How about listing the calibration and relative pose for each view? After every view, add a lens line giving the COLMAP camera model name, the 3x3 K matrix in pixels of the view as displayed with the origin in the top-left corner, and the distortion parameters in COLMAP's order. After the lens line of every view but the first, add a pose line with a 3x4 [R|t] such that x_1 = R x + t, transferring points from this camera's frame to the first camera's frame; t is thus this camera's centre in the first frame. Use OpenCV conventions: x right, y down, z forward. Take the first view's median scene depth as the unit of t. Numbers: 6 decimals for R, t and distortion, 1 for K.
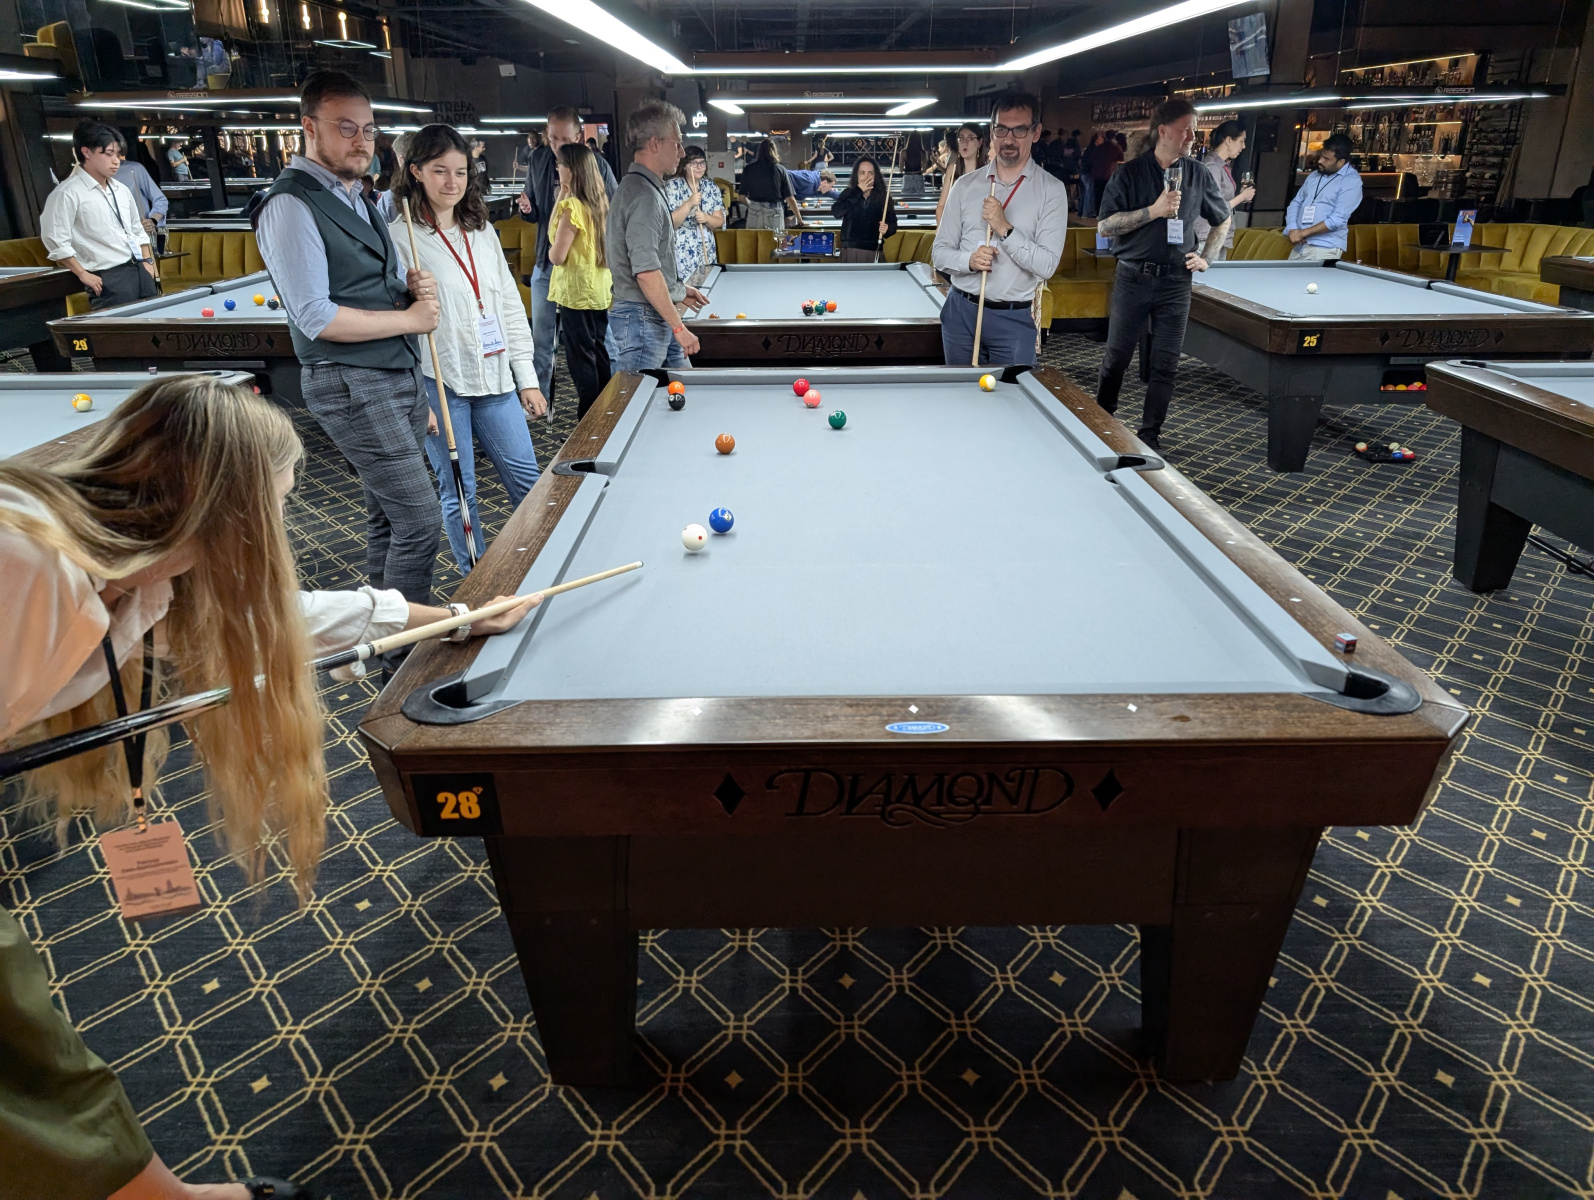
lens RADIAL K [[1114.7, 0, 797.0], [0, 1114.7, 600.0], [0, 0, 1]] dist [0.086443, -0.000034]
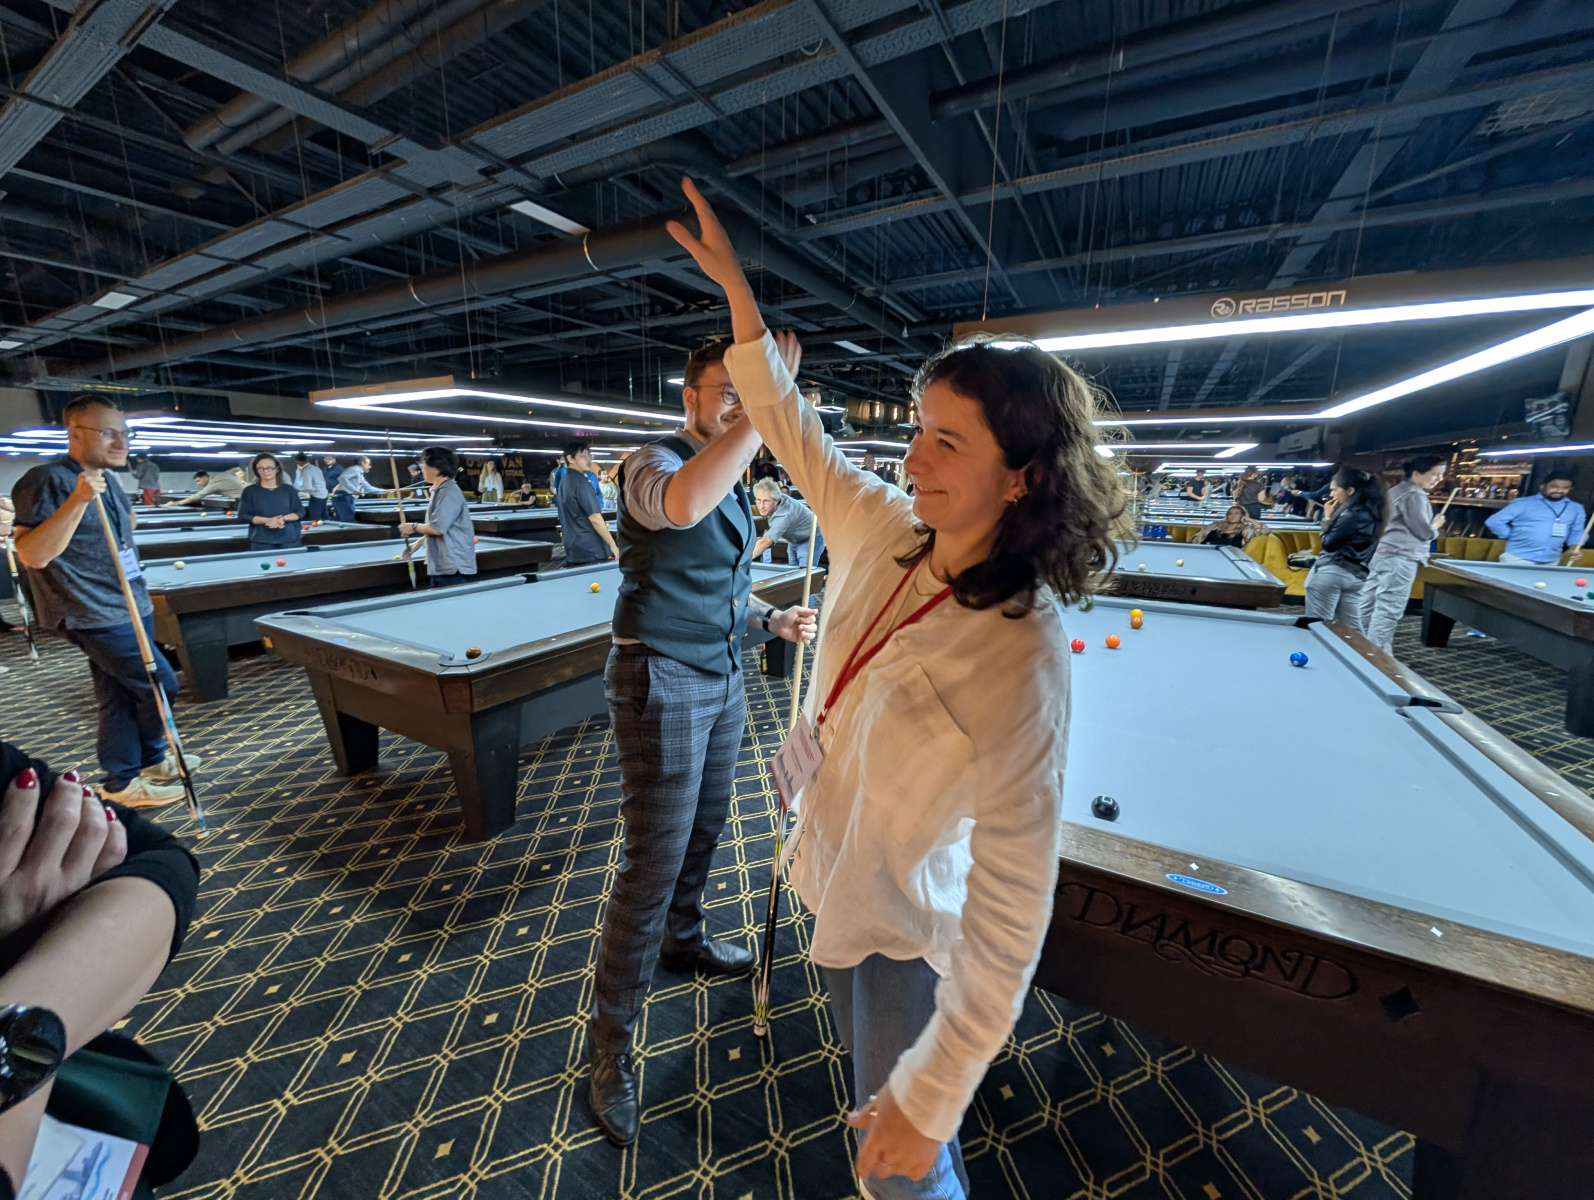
lens RADIAL K [[604.3, 0, 797.0], [0, 604.3, 600.0], [0, 0, 1]] dist [-0.000535, 0.000086]
pose [[0.868241, 0.115785, -0.482444, 0.009340], [-0.201771, 0.970747, -0.130146, -0.010066], [0.453262, 0.210342, 0.866204, 0.129474]]
